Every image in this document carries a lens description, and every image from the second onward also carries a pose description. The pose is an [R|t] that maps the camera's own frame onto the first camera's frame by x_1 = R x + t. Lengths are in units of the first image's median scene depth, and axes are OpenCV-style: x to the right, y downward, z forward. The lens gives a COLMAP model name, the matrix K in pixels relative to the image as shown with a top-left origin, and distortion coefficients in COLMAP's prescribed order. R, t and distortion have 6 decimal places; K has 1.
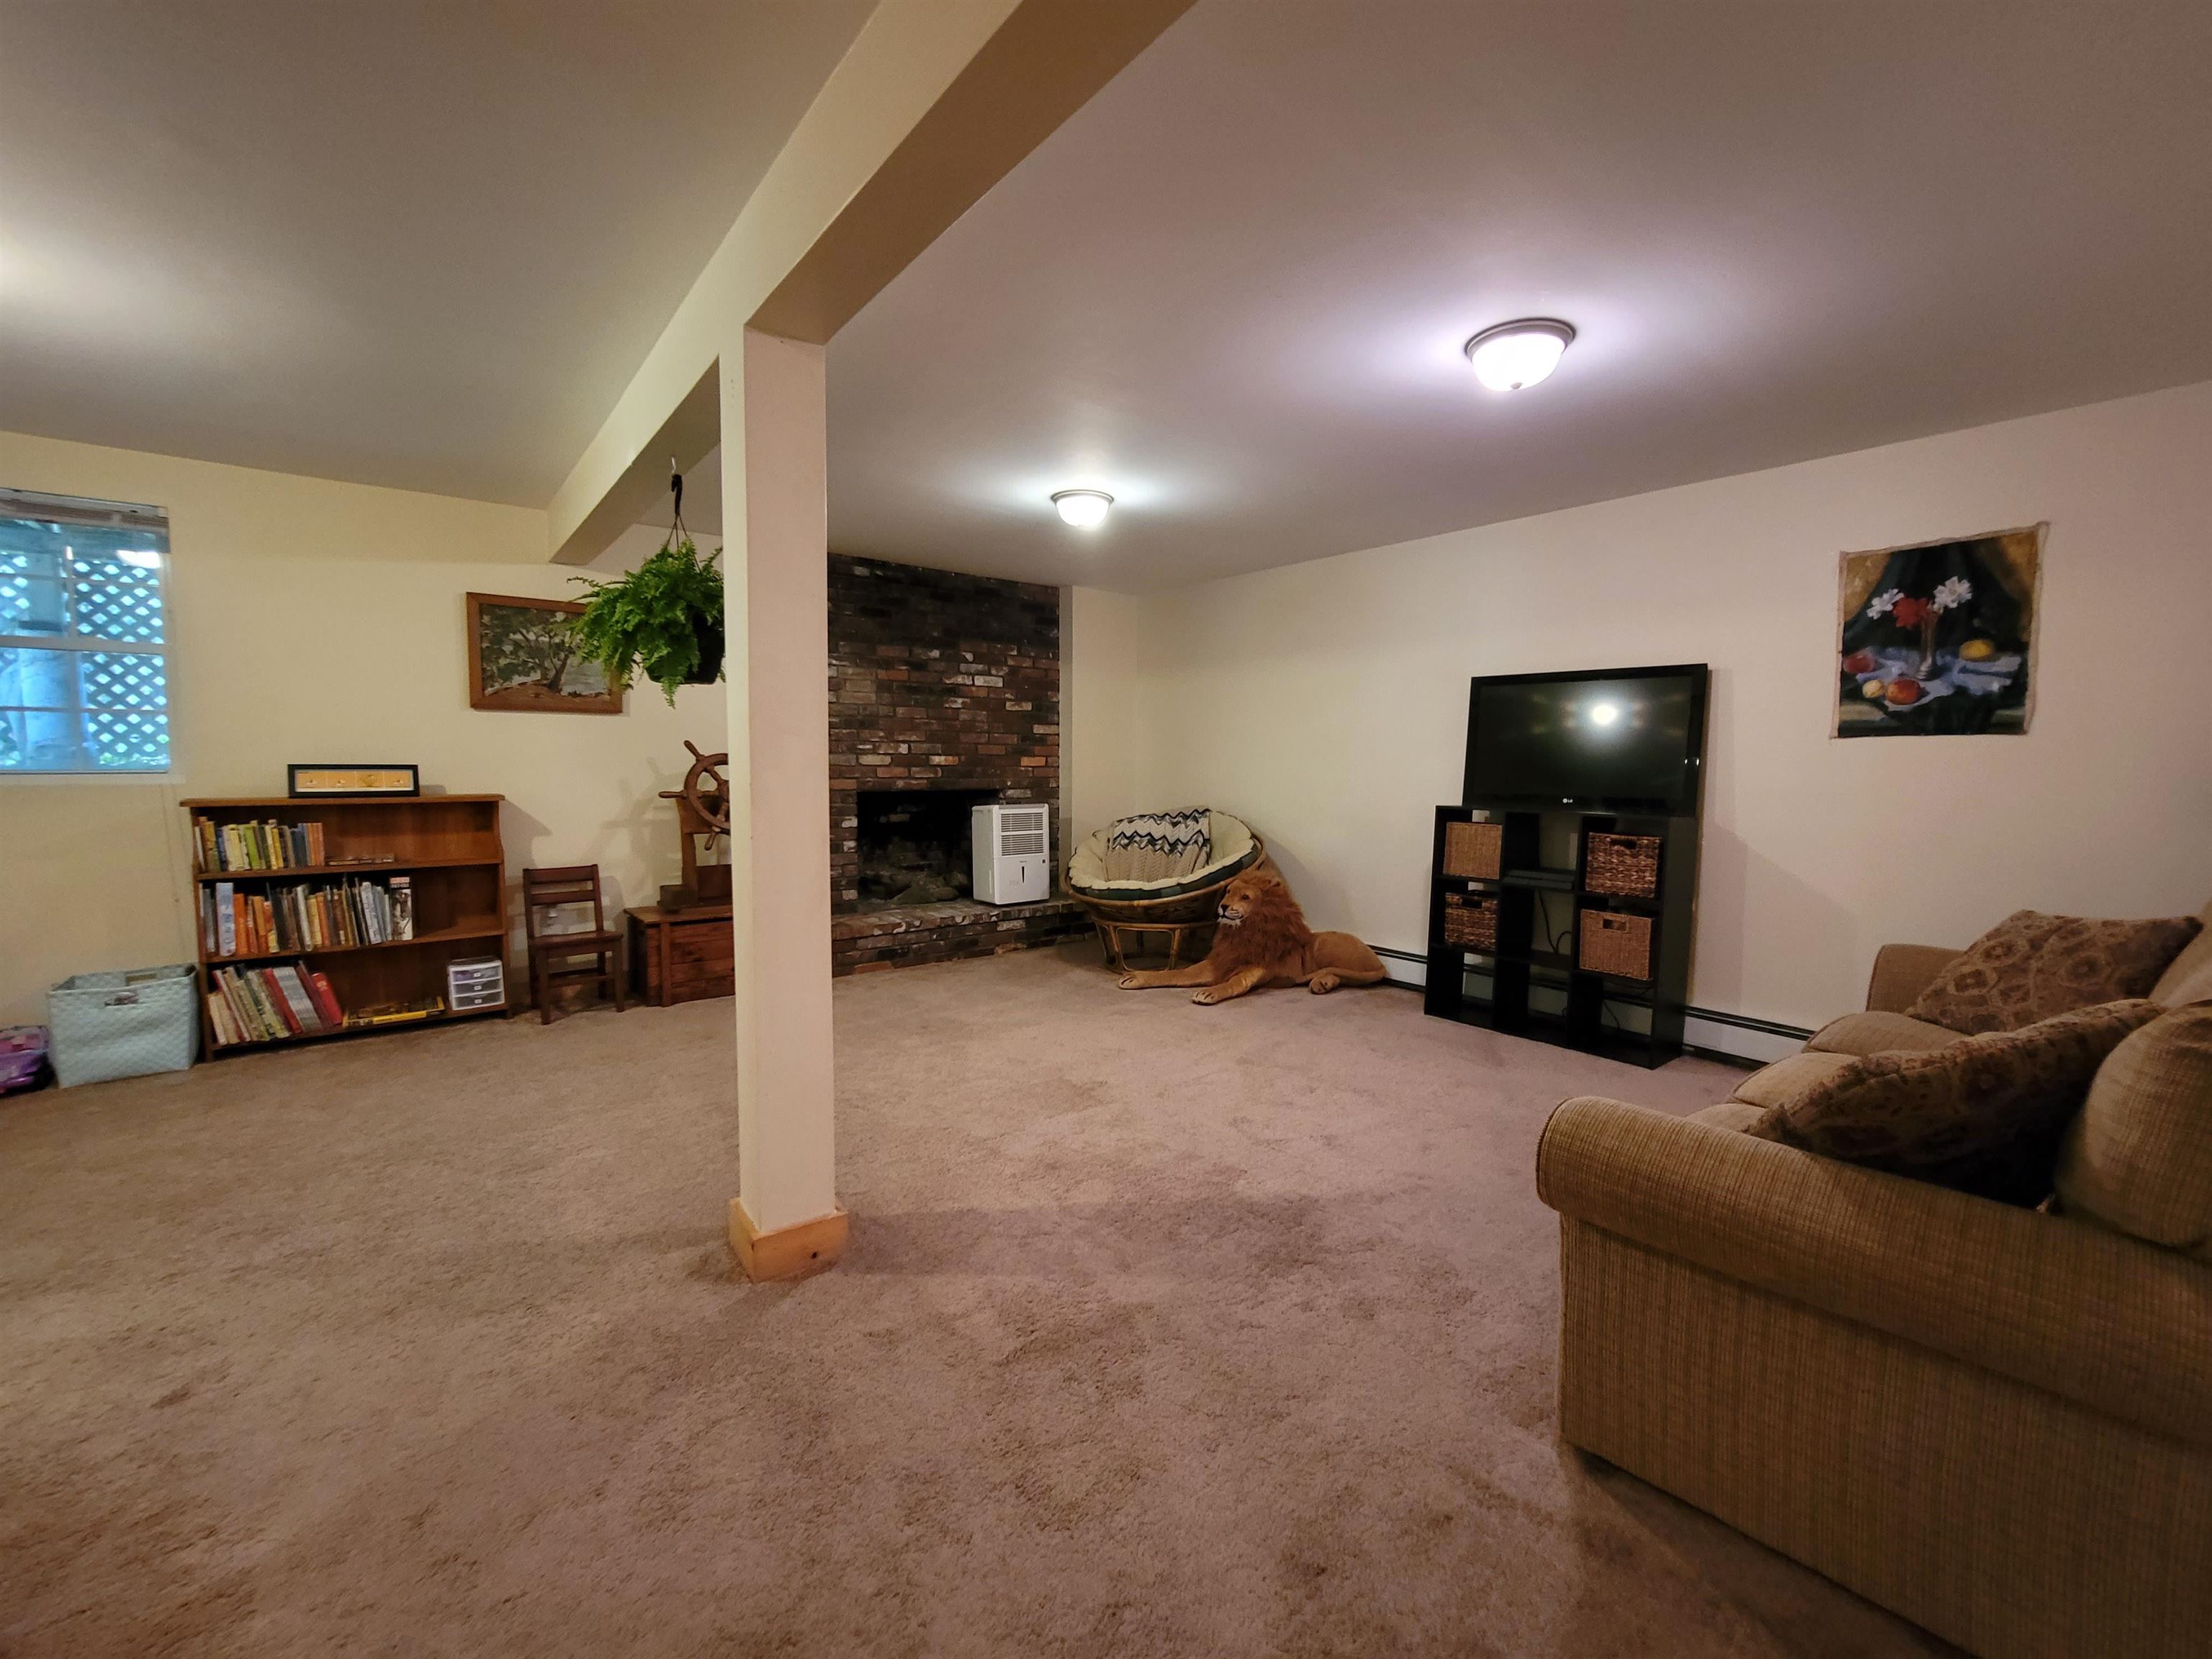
lens RADIAL K [[908.2, 0, 1109.8], [0, 908.2, 832.5], [0, 0, 1]] dist [-0.005603, 0.000316]
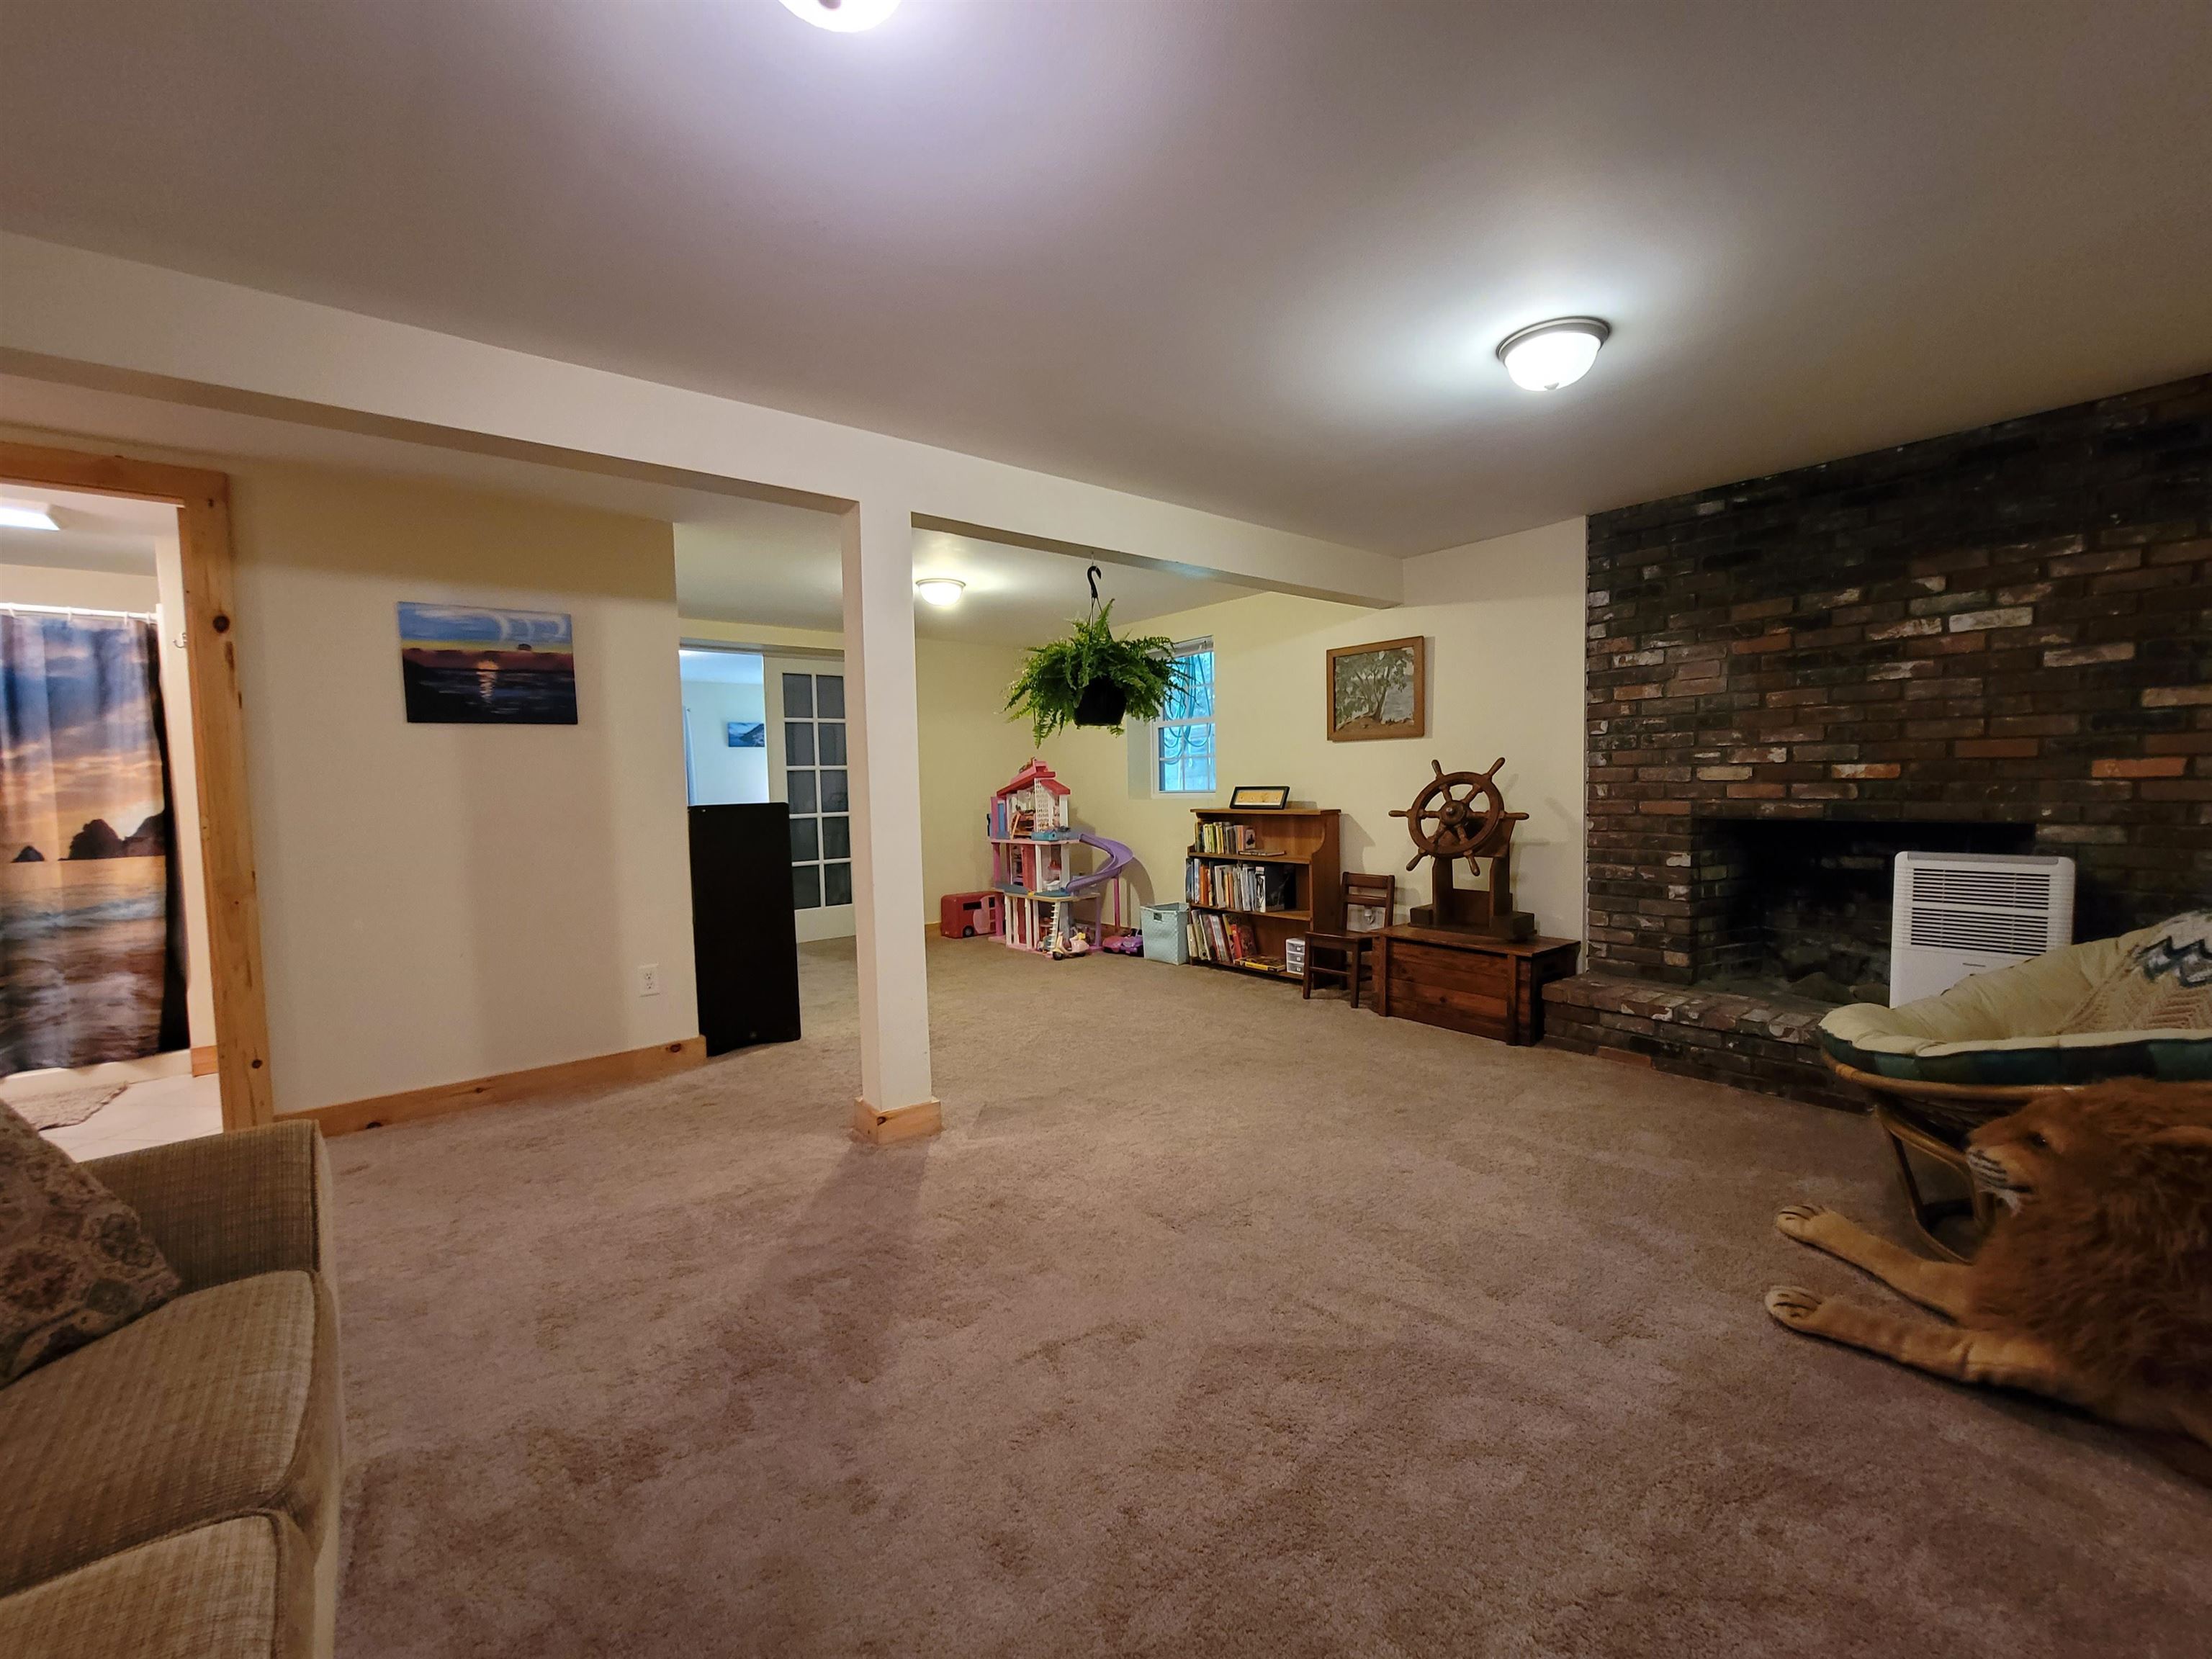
lens RADIAL K [[908.2, 0, 1115.6], [0, 908.2, 830.3], [0, 0, 1]] dist [-0.005603, 0.000316]
pose [[0.002325, 0.045211, -0.998975, 0.435701], [-0.060855, 0.997132, 0.044986, -0.039879], [0.998144, 0.060688, 0.005070, 0.540791]]
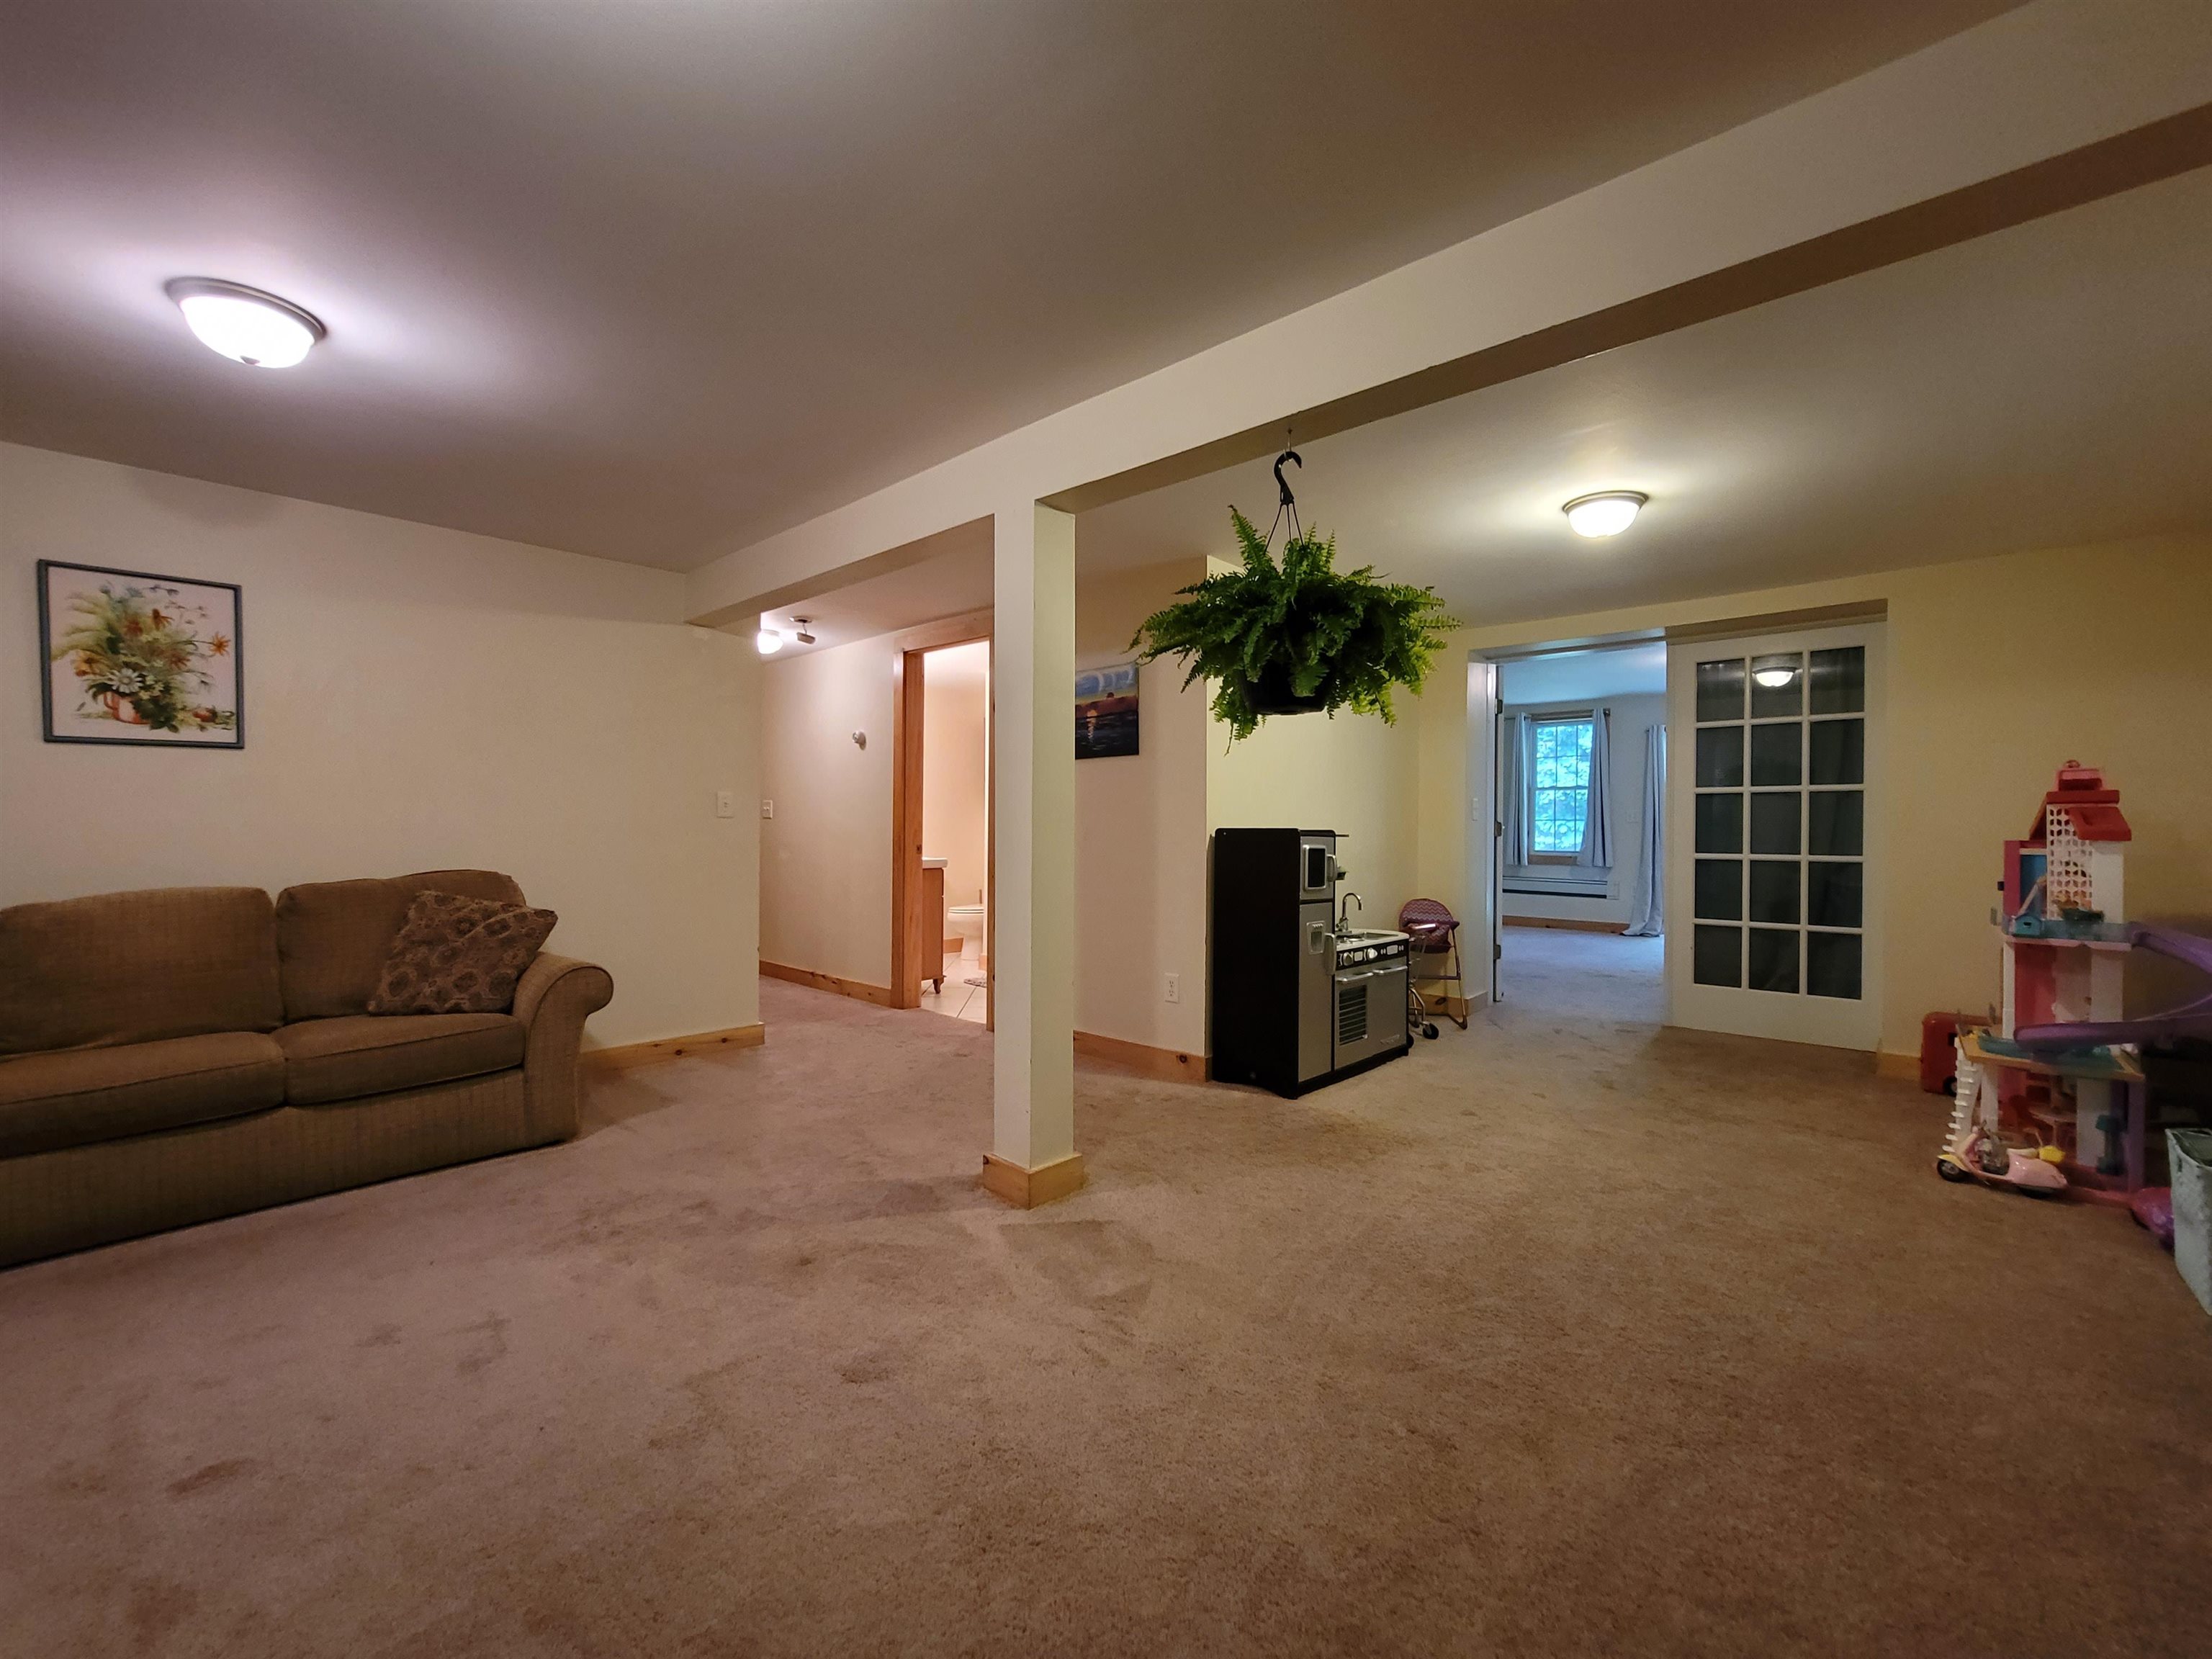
lens RADIAL K [[908.2, 0, 1109.3], [0, 908.2, 829.9], [0, 0, 1]] dist [-0.005603, 0.000316]
pose [[-0.988396, -0.010314, -0.151550, -0.107572], [-0.023988, 0.995771, 0.088678, -0.068543], [0.149994, 0.091285, -0.984464, 0.926941]]
